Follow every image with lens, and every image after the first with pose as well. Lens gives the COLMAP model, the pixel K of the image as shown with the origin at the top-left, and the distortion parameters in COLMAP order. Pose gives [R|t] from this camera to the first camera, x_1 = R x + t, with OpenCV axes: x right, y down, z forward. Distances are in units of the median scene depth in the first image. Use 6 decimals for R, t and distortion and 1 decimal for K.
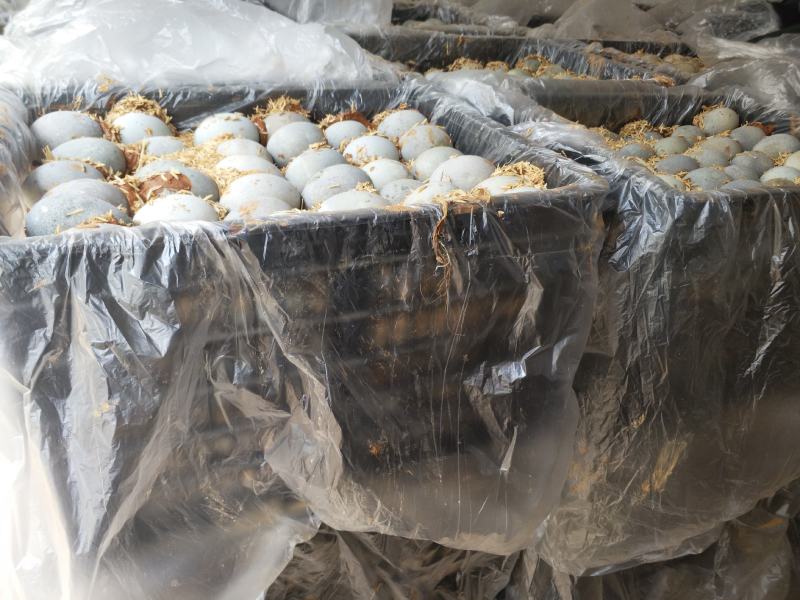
lens RADIAL K [[621.5, 0, 373.3], [0, 621.5, 300.1], [0, 0, 1]] dist [-0.006839, 0.002750]
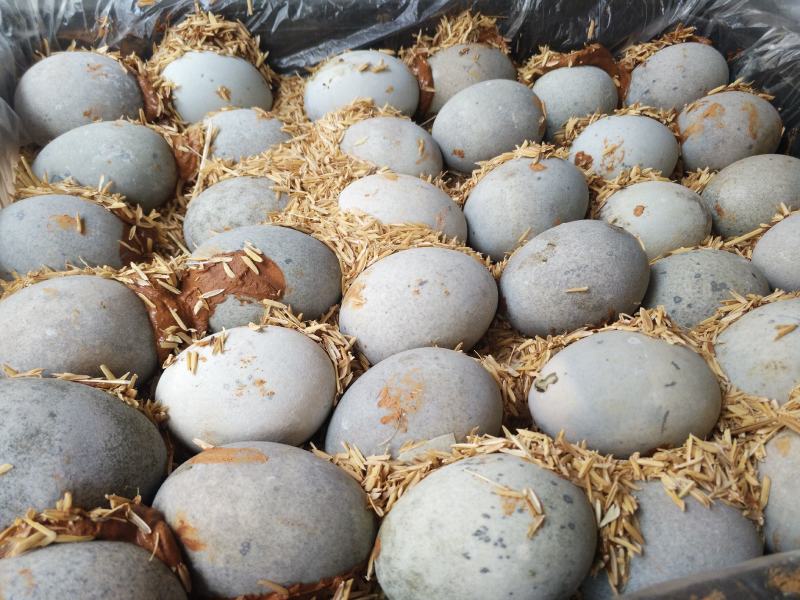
lens RADIAL K [[621.5, 0, 373.3], [0, 621.5, 300.1], [0, 0, 1]] dist [-0.006839, 0.002750]
pose [[0.979530, 0.129238, -0.154334, -0.121602], [-0.083747, 0.958821, 0.271383, -0.250200], [0.183051, -0.252903, 0.950017, 0.447363]]
